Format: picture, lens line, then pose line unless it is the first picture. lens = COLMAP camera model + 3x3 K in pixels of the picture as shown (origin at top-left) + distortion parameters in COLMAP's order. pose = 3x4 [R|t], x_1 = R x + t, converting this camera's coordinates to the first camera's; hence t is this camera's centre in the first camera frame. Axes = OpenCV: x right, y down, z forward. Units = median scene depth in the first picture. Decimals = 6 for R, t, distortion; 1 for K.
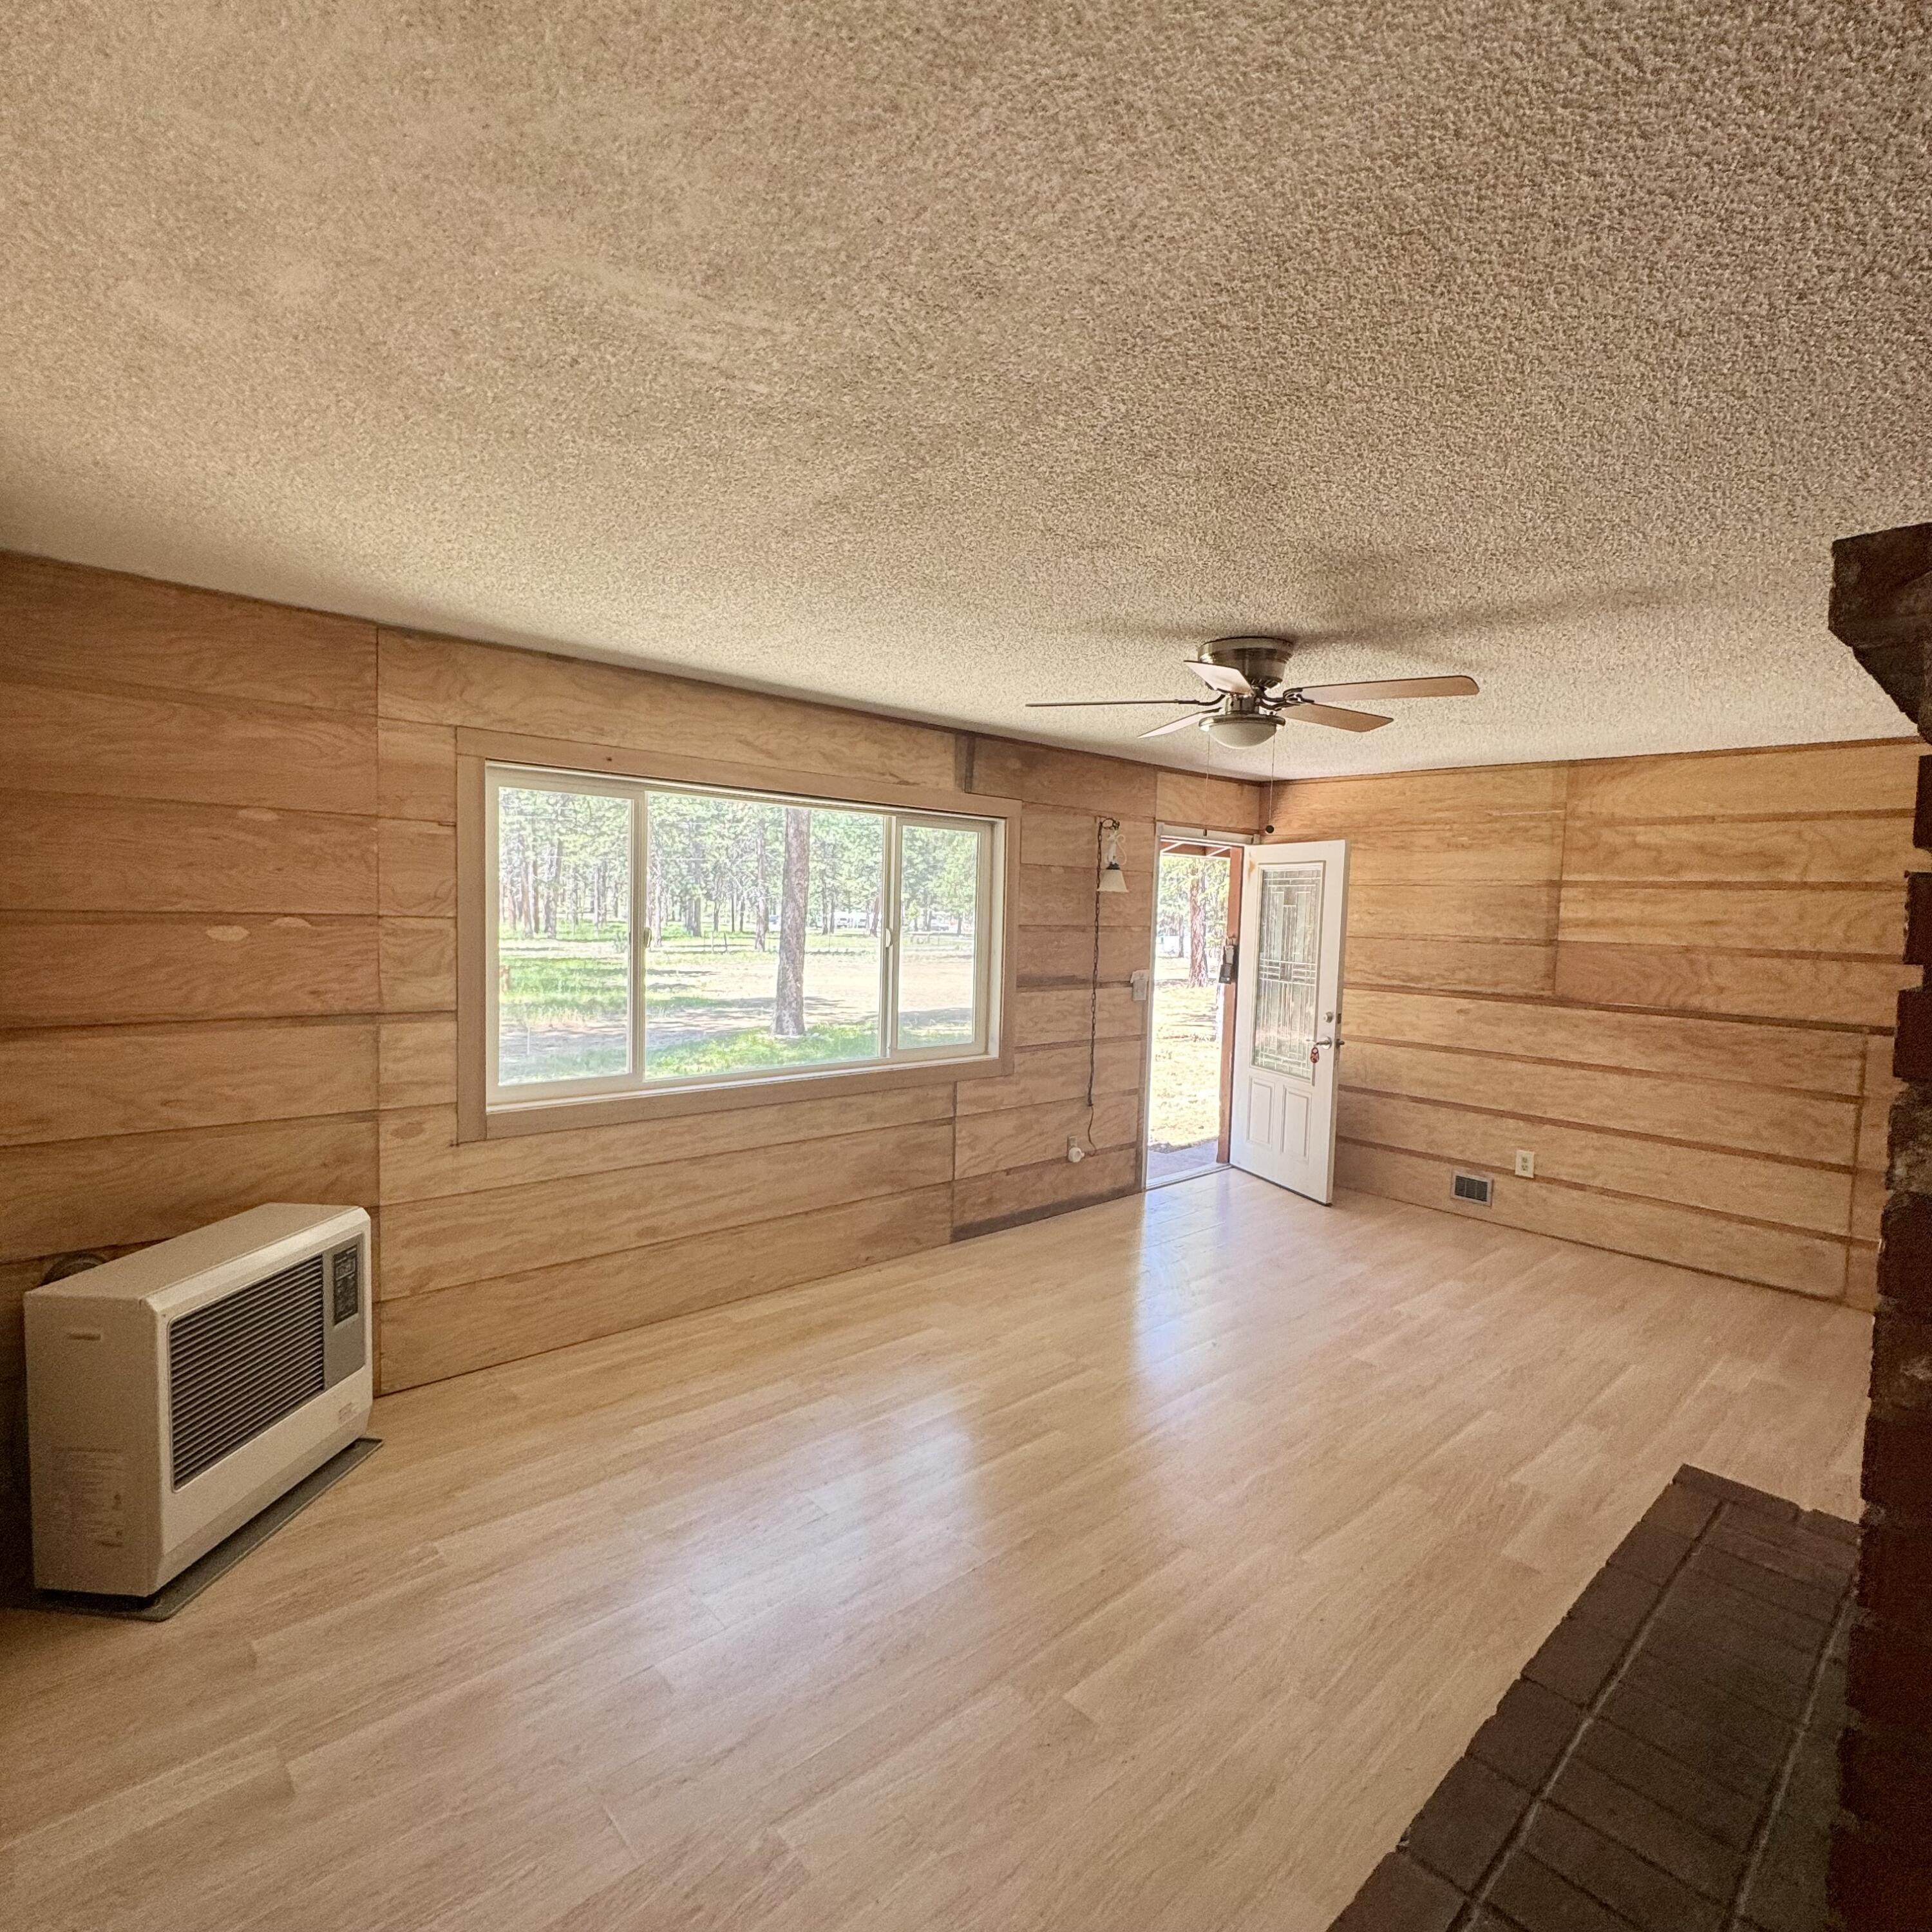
lens RADIAL K [[1027.0, 0, 963.4], [0, 1027.0, 962.2], [0, 0, 1]] dist [-0.004865, 0.002066]
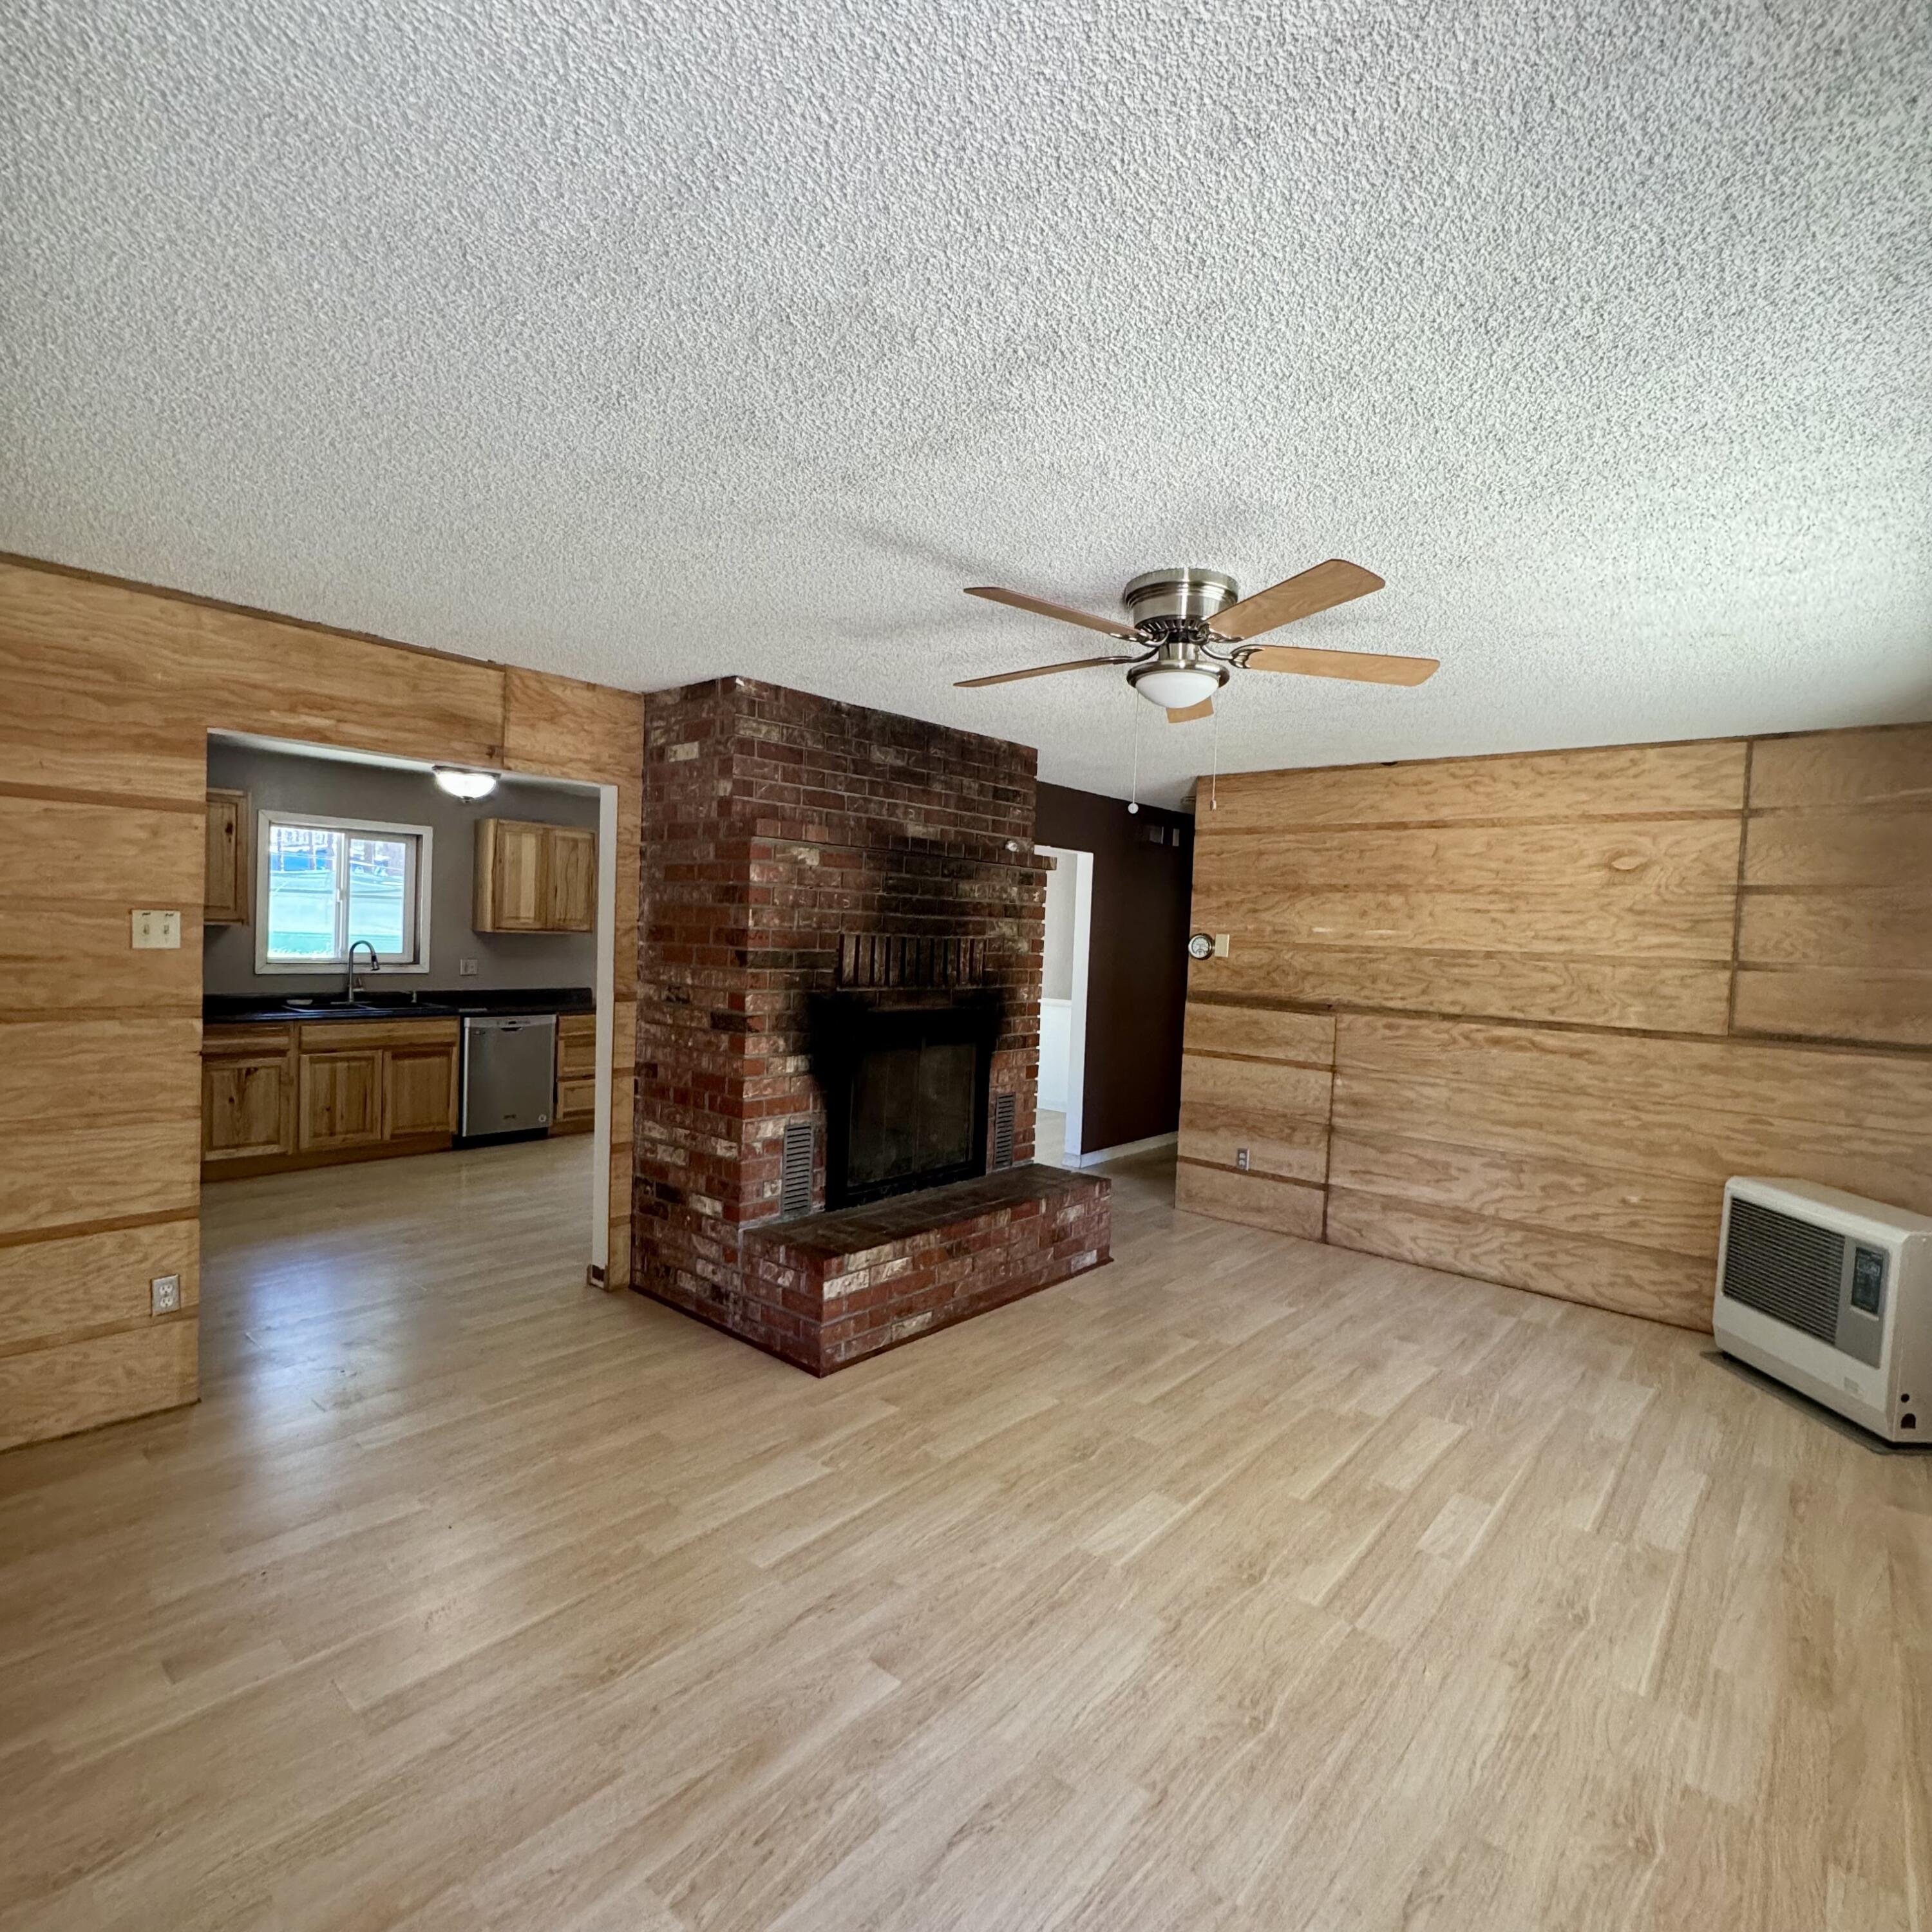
lens RADIAL K [[1027.0, 0, 967.4], [0, 1027.0, 967.4], [0, 0, 1]] dist [-0.004865, 0.002066]
pose [[-0.991120, -0.063672, -0.116733, 0.415770], [-0.074290, 0.993259, 0.088985, -0.049179], [0.110280, 0.096867, -0.989169, 1.461725]]
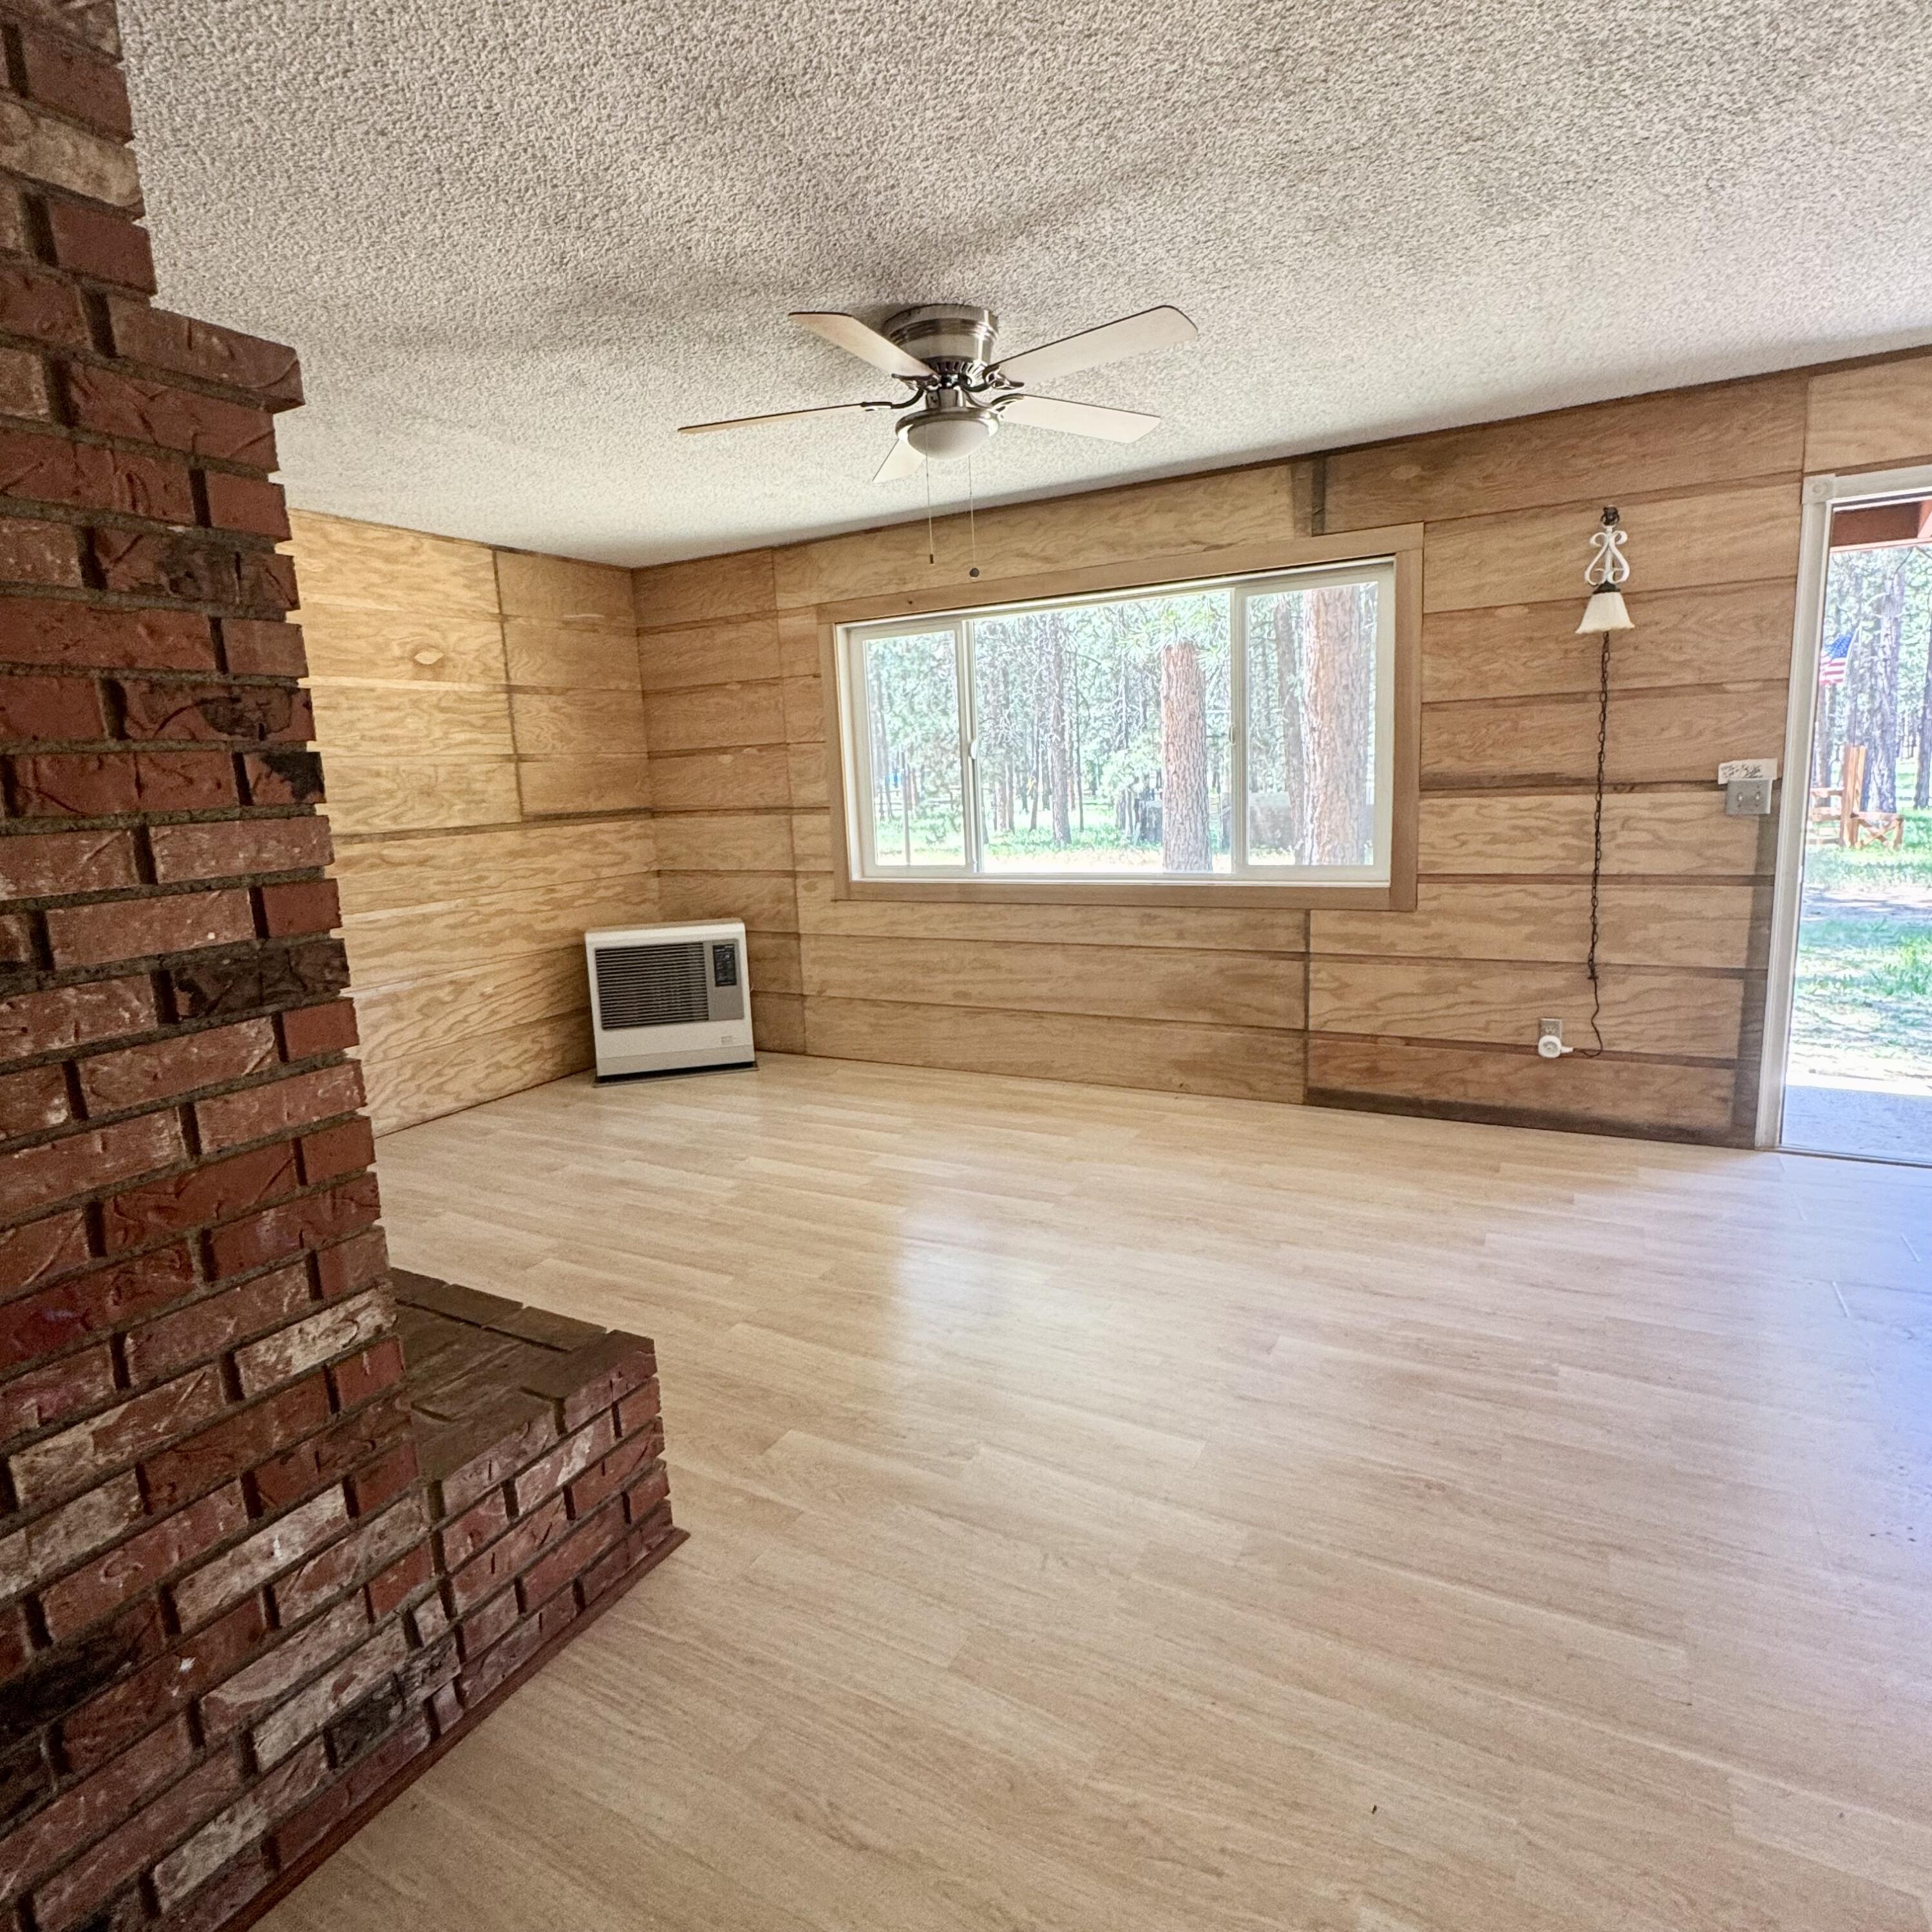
lens RADIAL K [[1120.5, 0, 965.7], [0, 1120.5, 968.6], [0, 0, 1]] dist [-0.005412, 0.001144]
pose [[0.322016, 0.121399, -0.938918, 0.918896], [0.003037, 0.991607, 0.129253, 0.059497], [0.946729, -0.044473, 0.318945, 0.573775]]
